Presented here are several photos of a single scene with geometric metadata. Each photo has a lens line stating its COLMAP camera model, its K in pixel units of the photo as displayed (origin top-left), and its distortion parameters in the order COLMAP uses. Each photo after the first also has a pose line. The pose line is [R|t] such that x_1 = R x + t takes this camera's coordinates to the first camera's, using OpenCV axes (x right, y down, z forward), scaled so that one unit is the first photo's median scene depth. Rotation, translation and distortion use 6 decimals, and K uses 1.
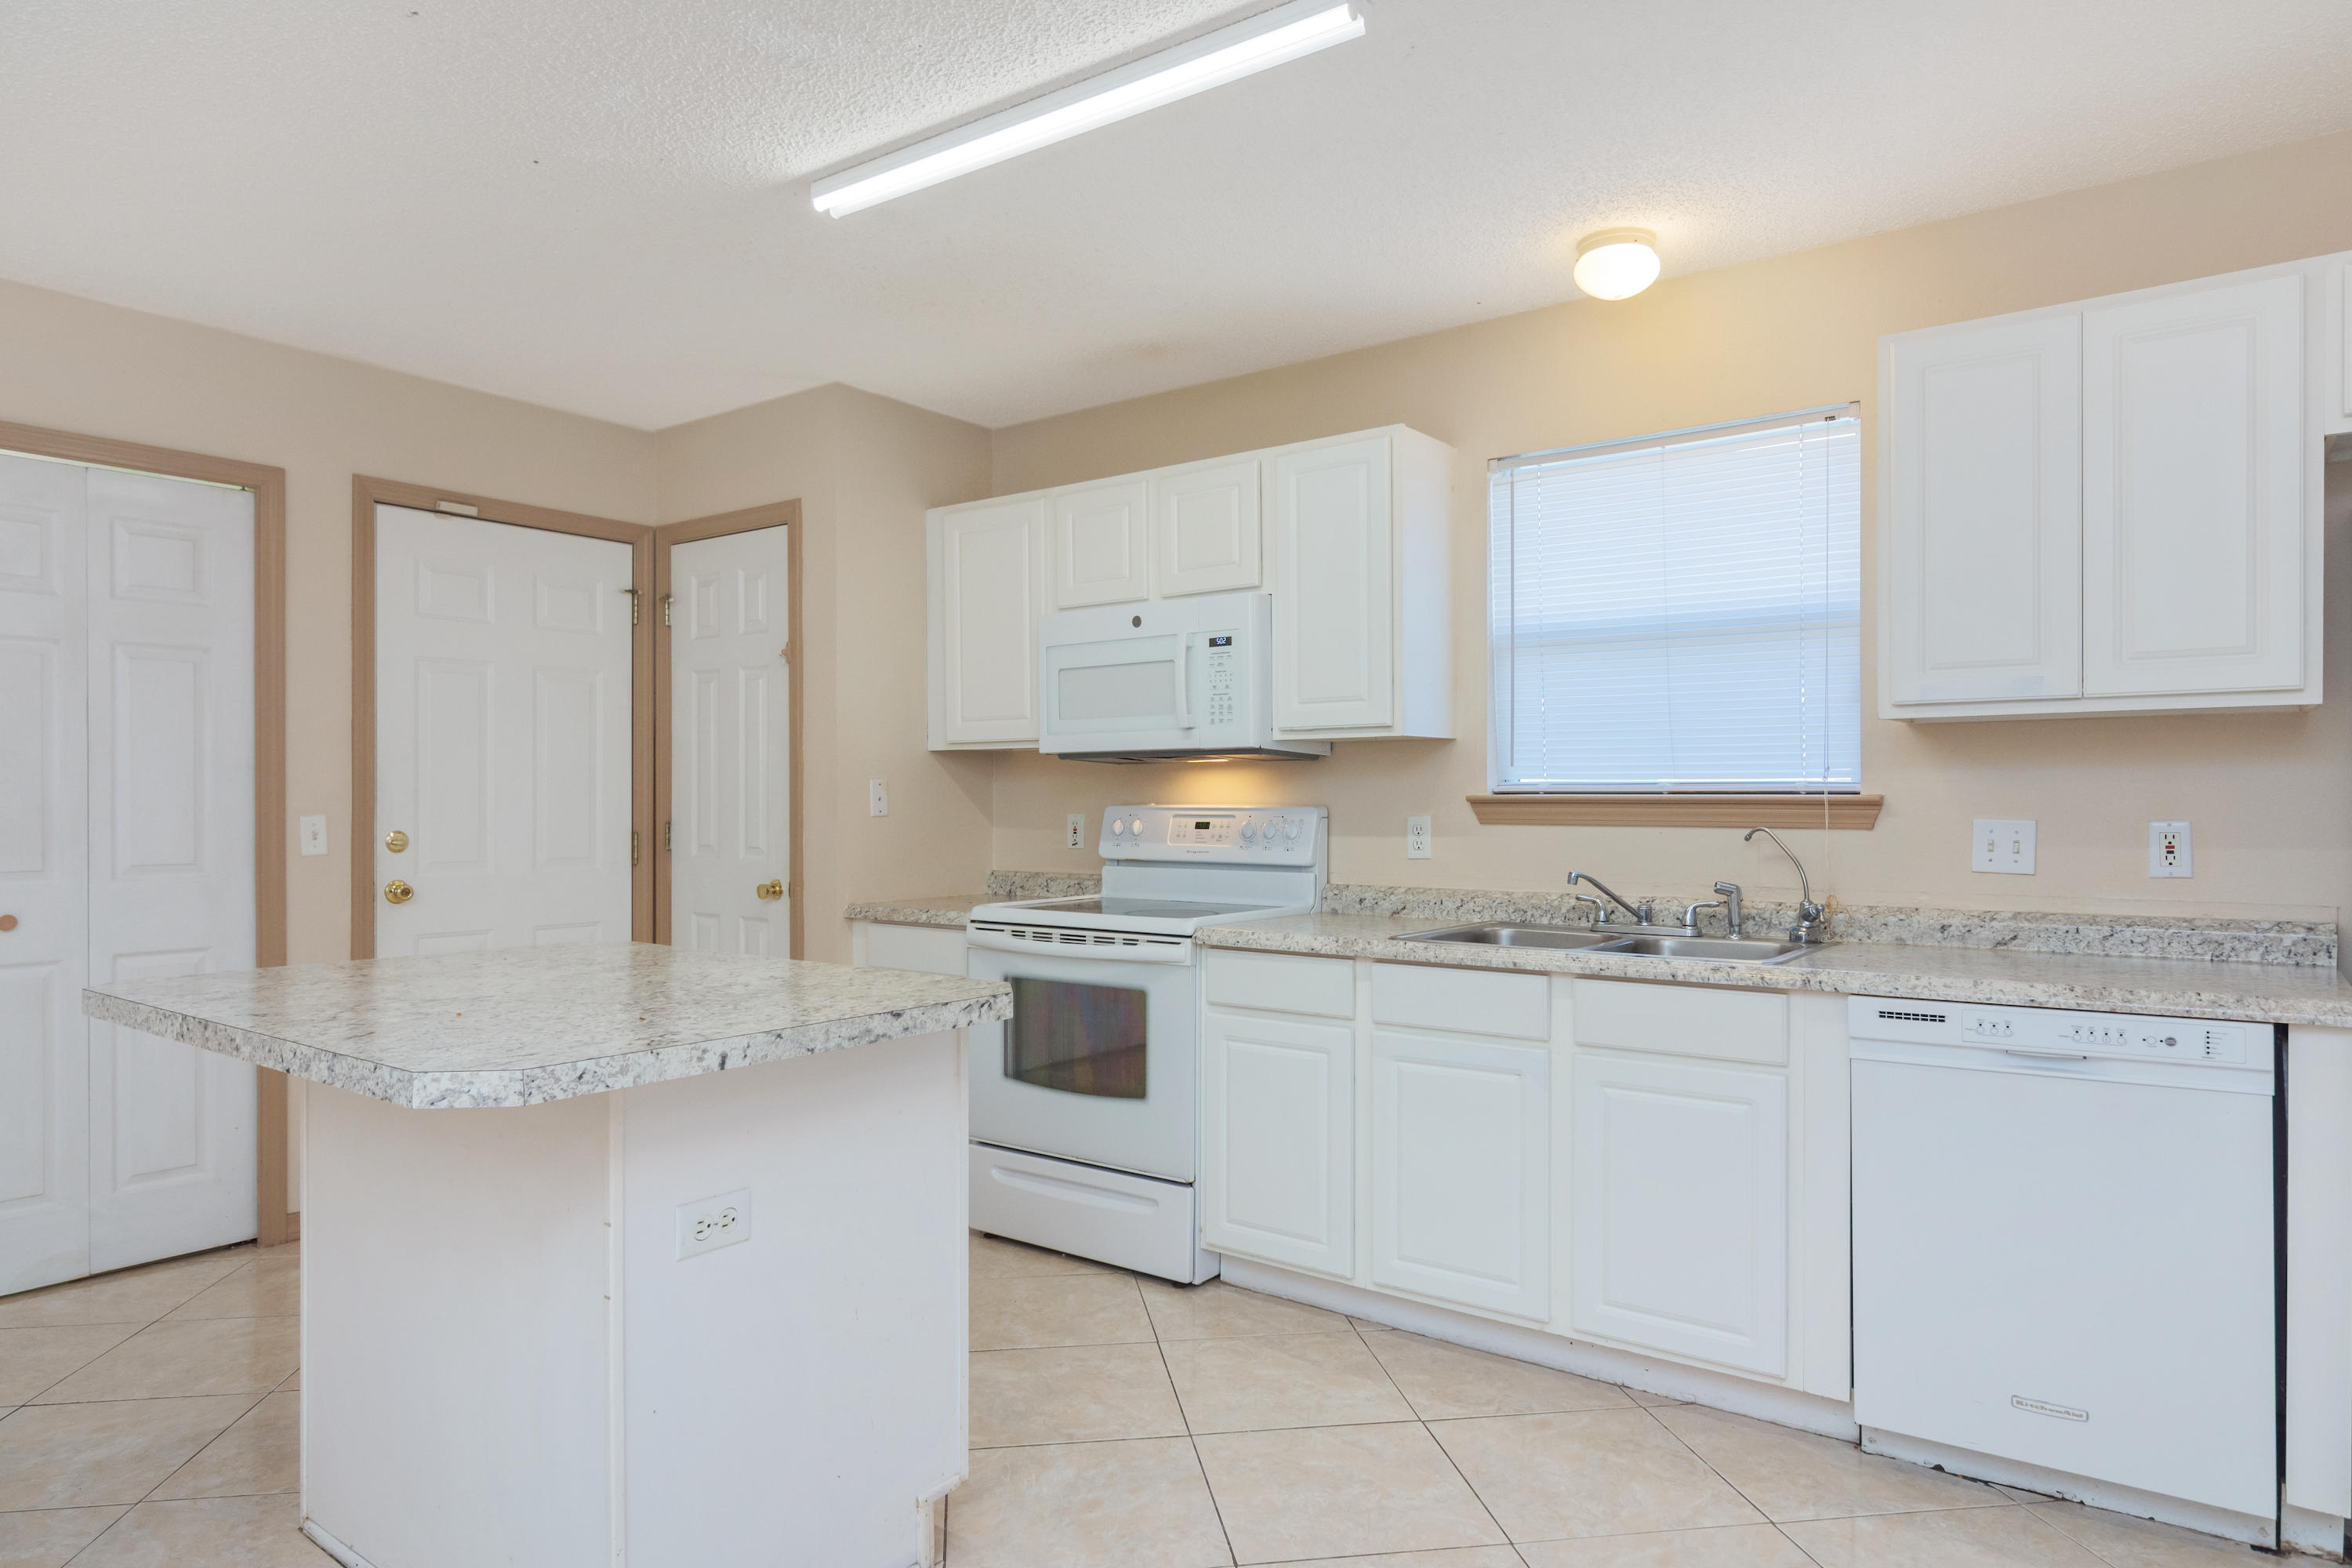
lens RADIAL K [[1370.2, 0, 1158.6], [0, 1370.2, 790.2], [0, 0, 1]] dist [0.008267, 0.001616]
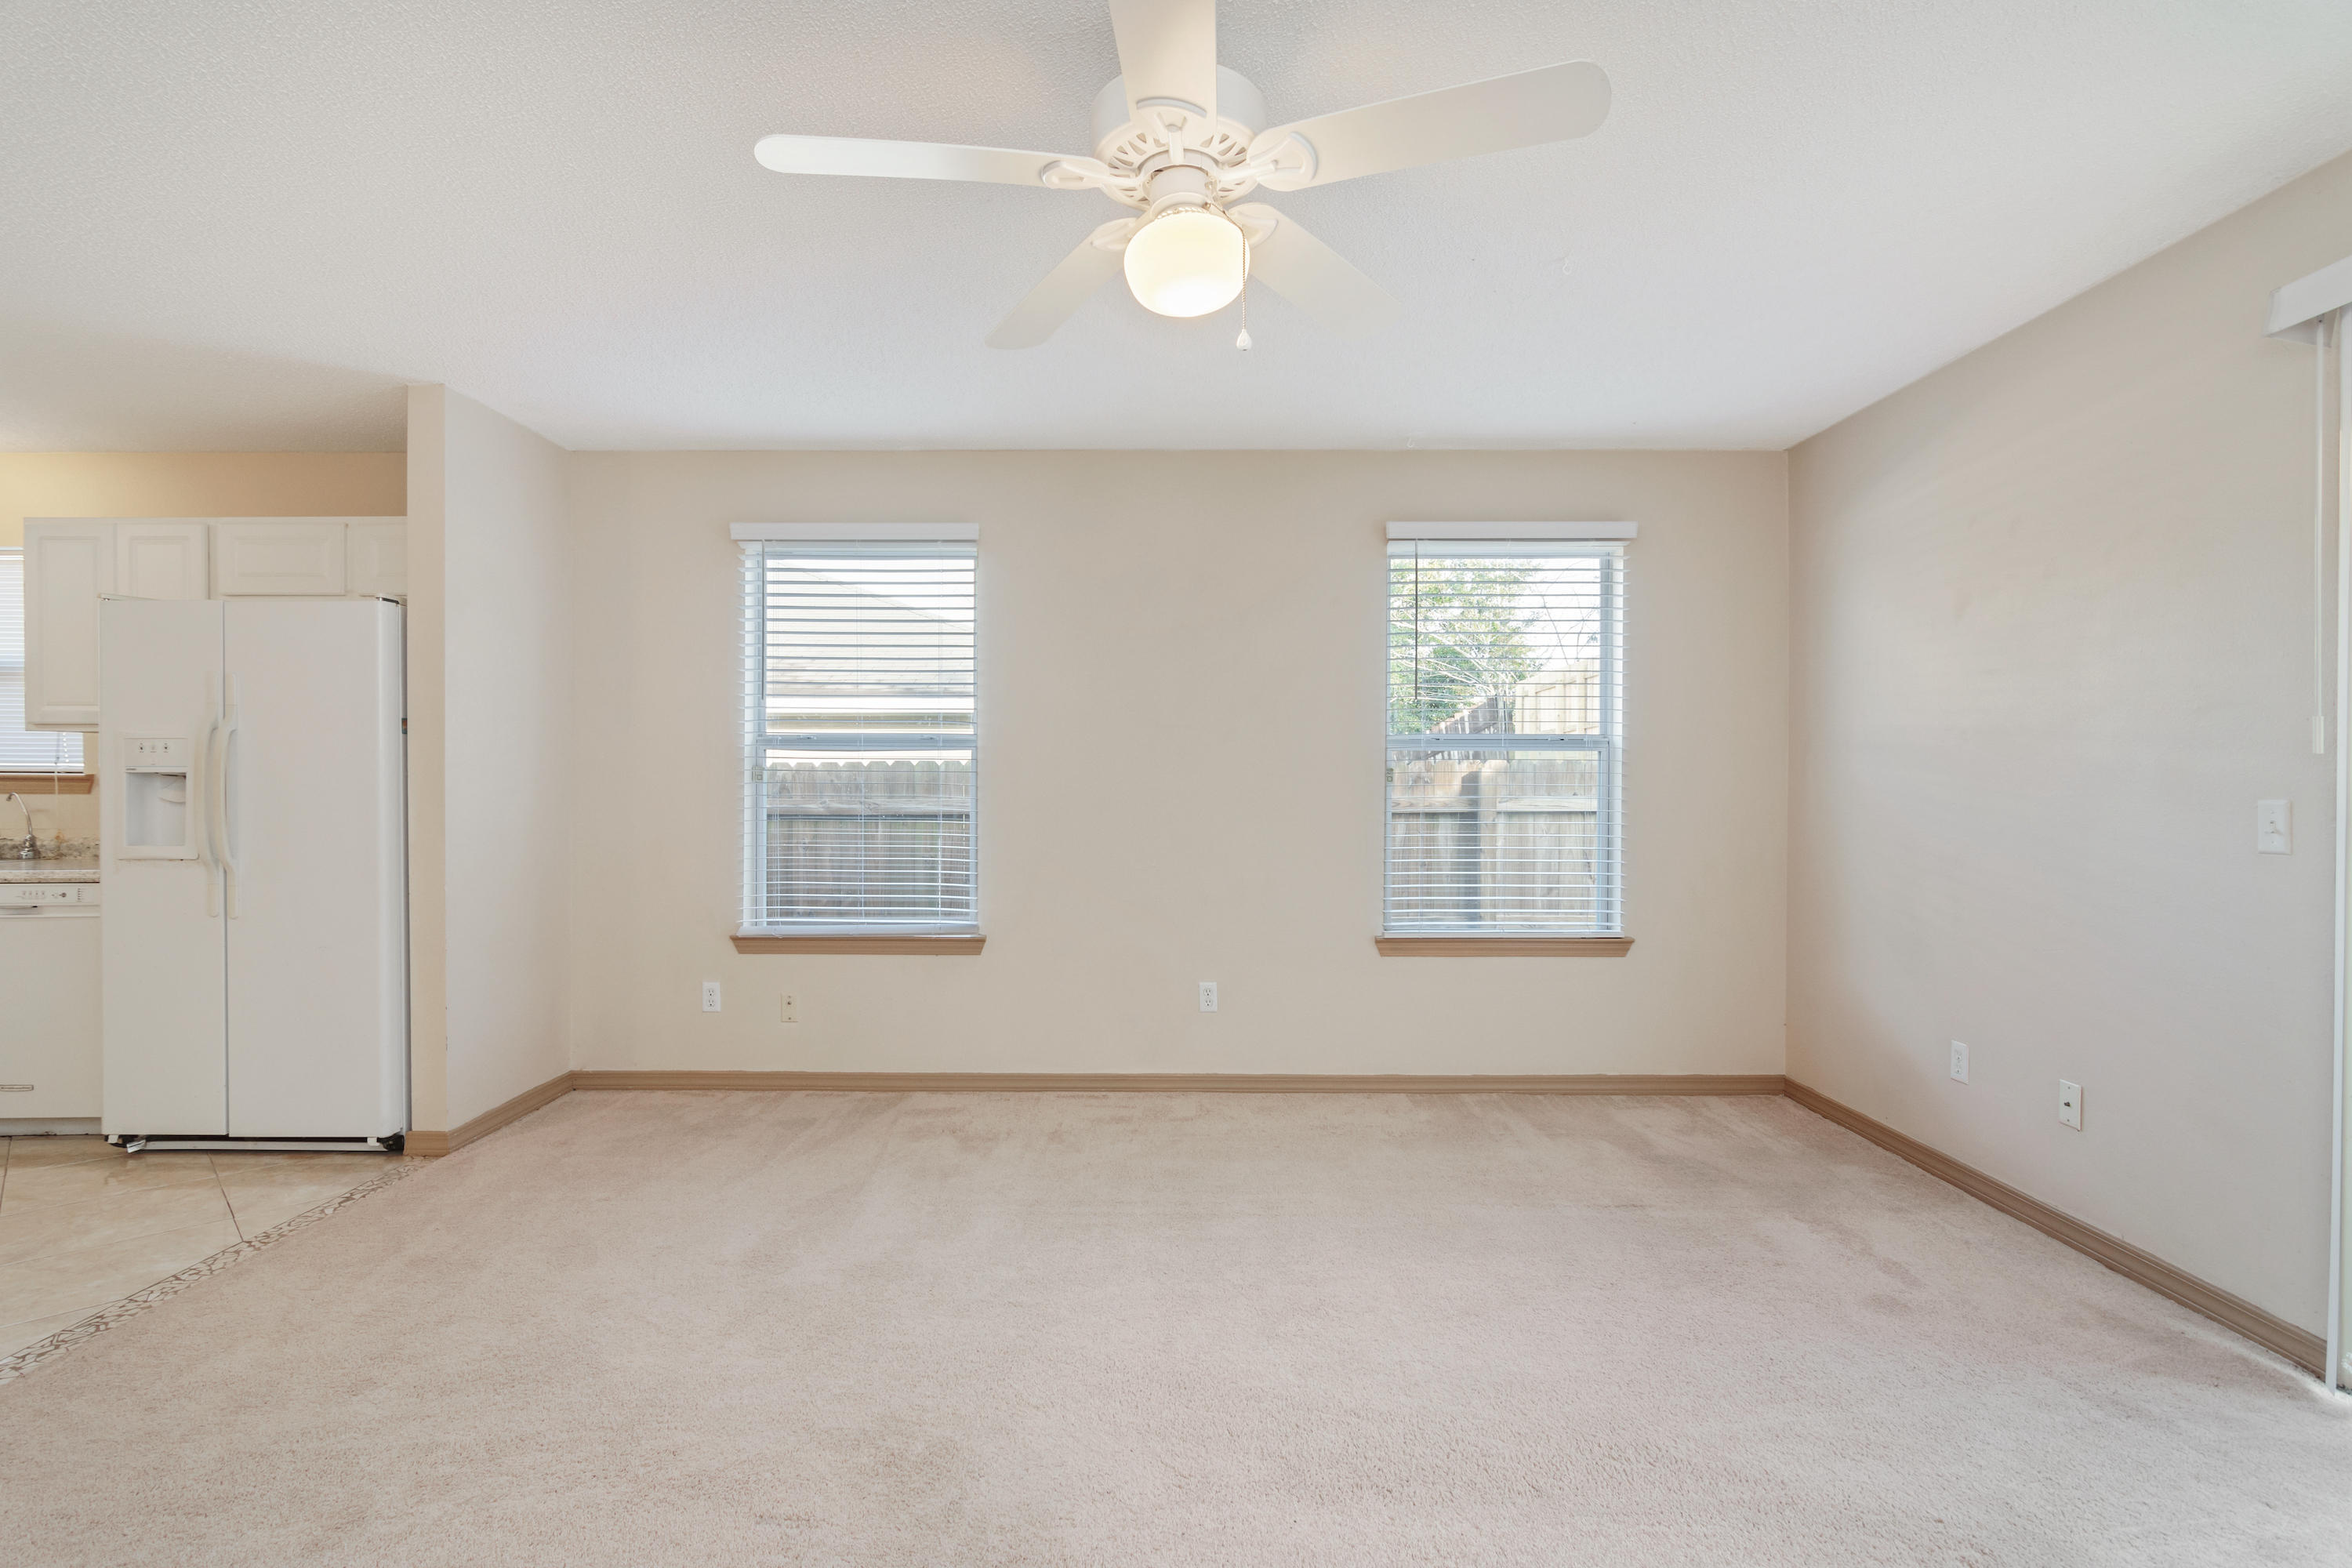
lens RADIAL K [[1150.9, 0, 1176.0], [0, 1150.9, 784.0], [0, 0, 1]] dist [-0.002004, 0.025010]
pose [[0.824774, 0.005040, 0.565441, 0.698122], [-0.009220, 0.999947, 0.004536, -0.003417], [-0.565388, -0.008955, 0.824777, -0.859208]]
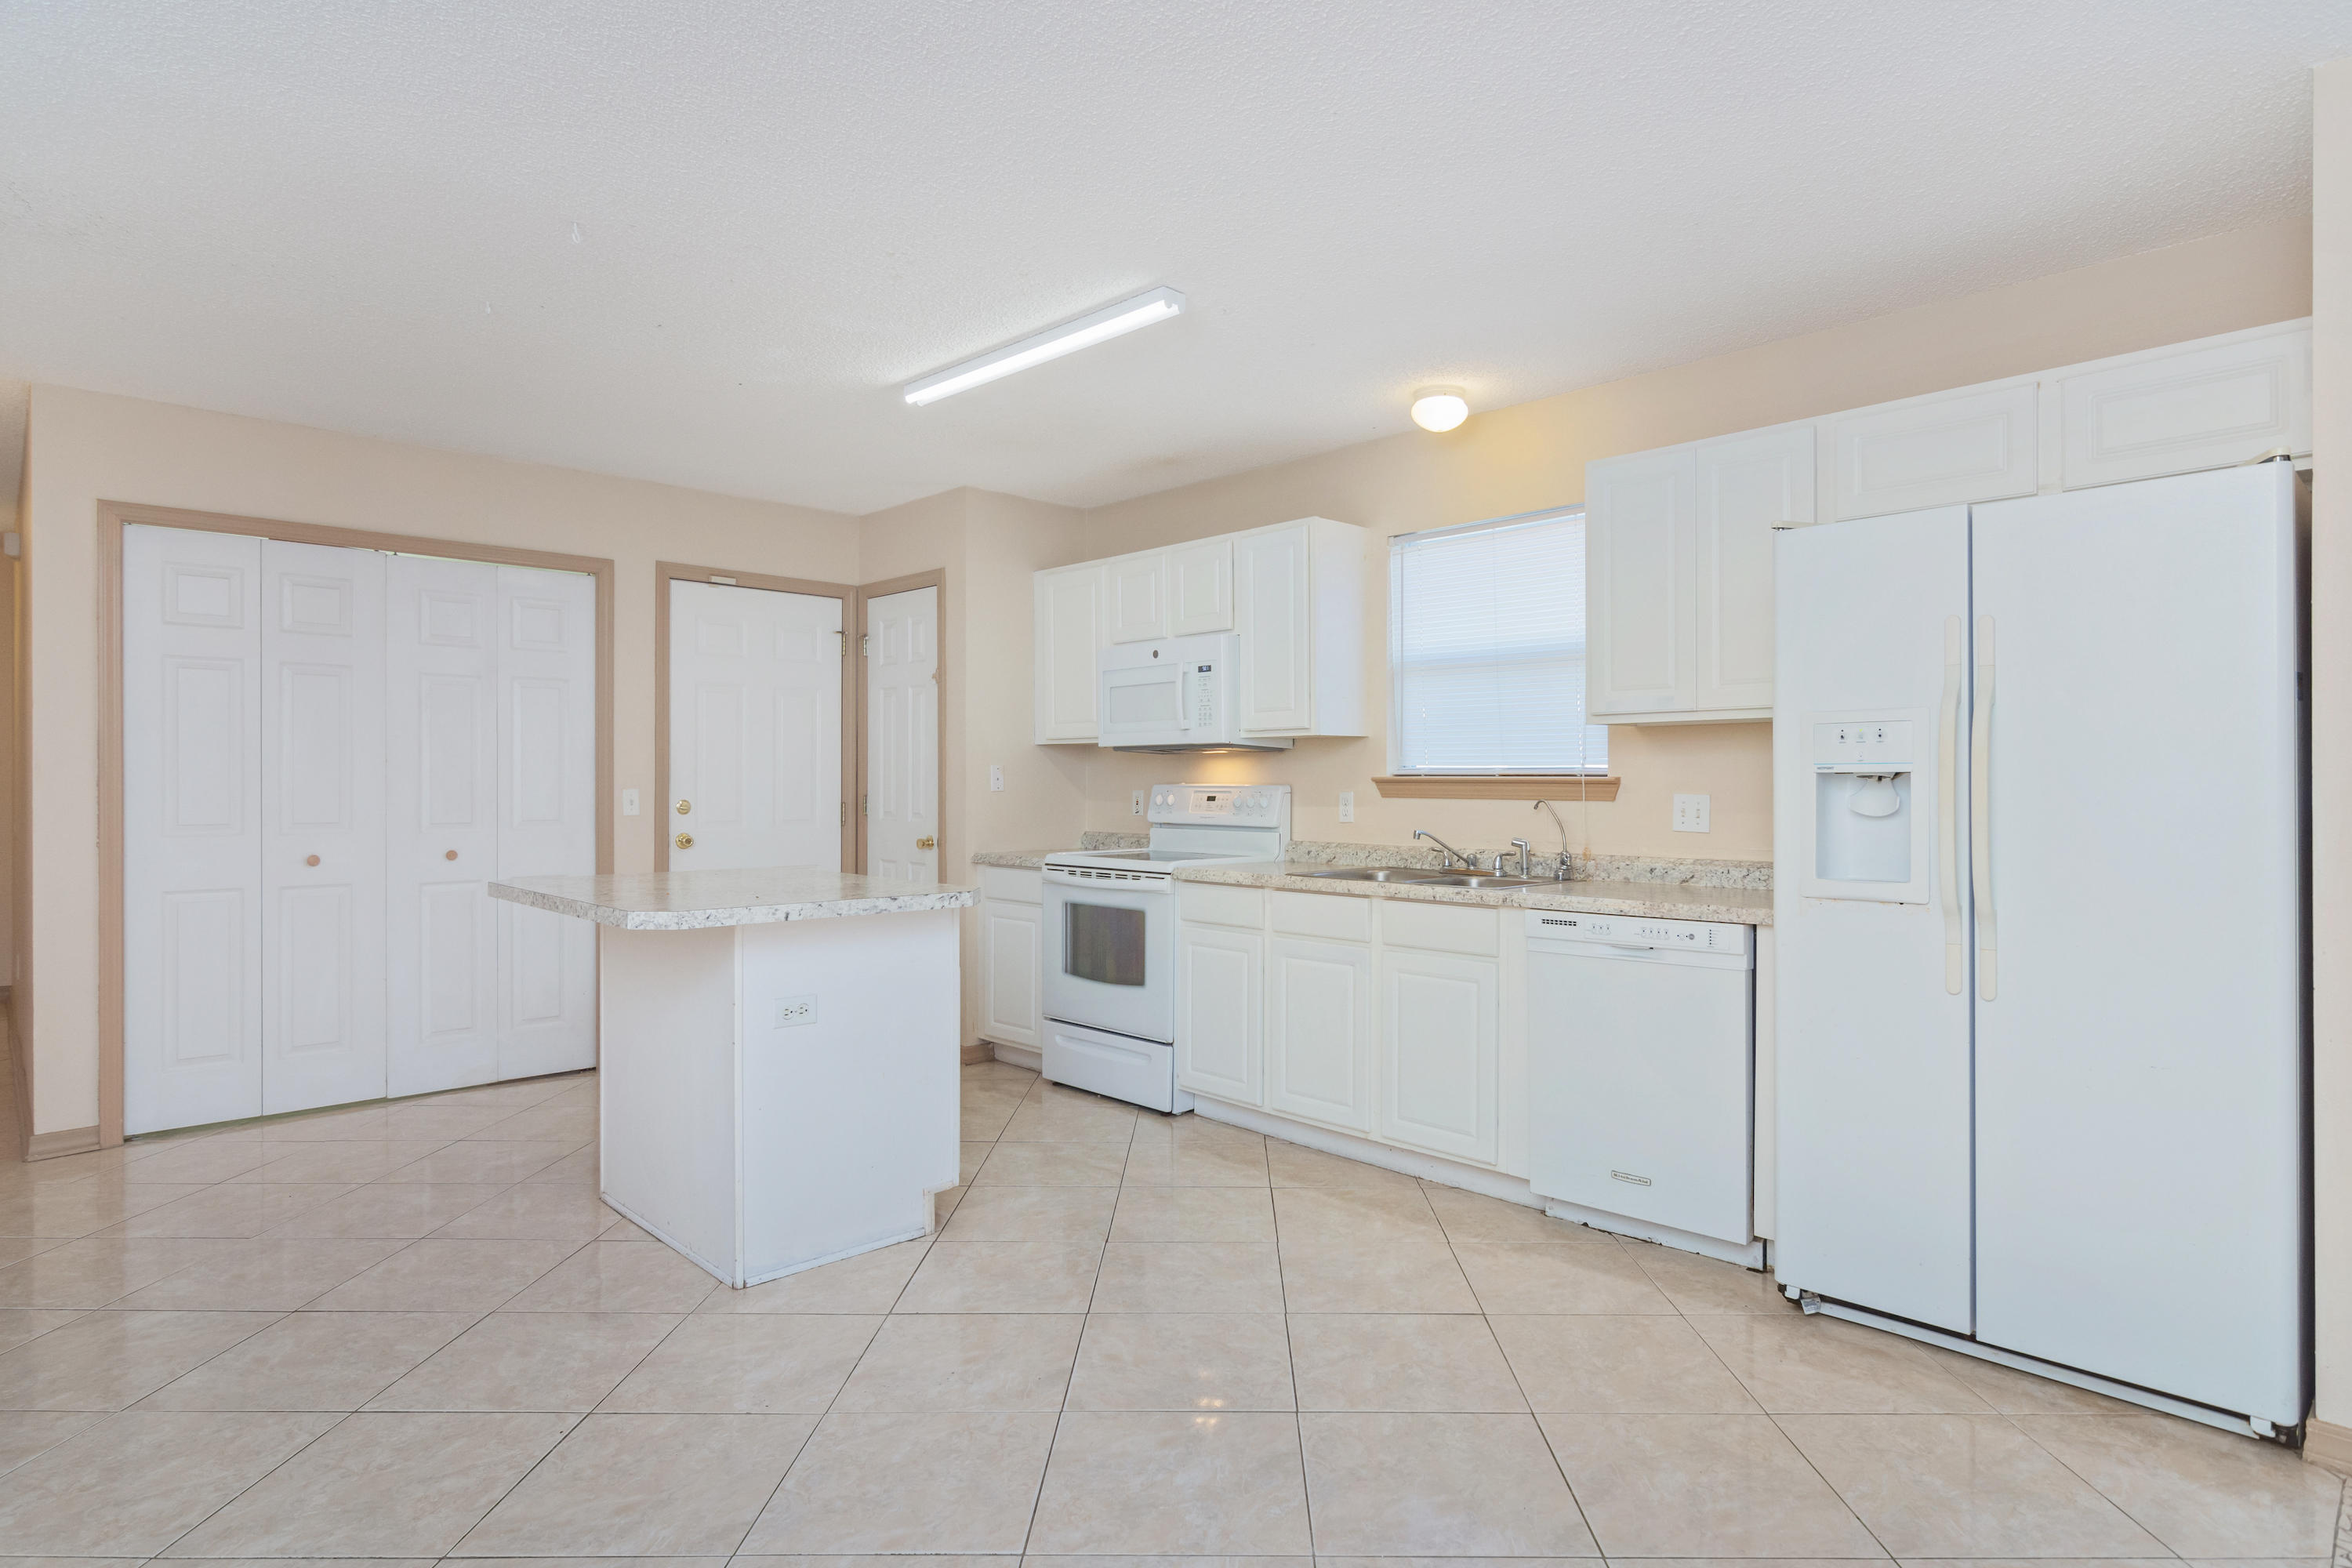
lens RADIAL K [[1271.1, 0, 1179.9], [0, 1271.1, 776.4], [0, 0, 1]] dist [0.031619, -0.022165]
pose [[0.983897, 0.001952, -0.178728, 0.268042], [-0.001657, 0.999997, 0.001801, 0.001107], [0.178731, -0.001476, 0.983897, -0.318349]]
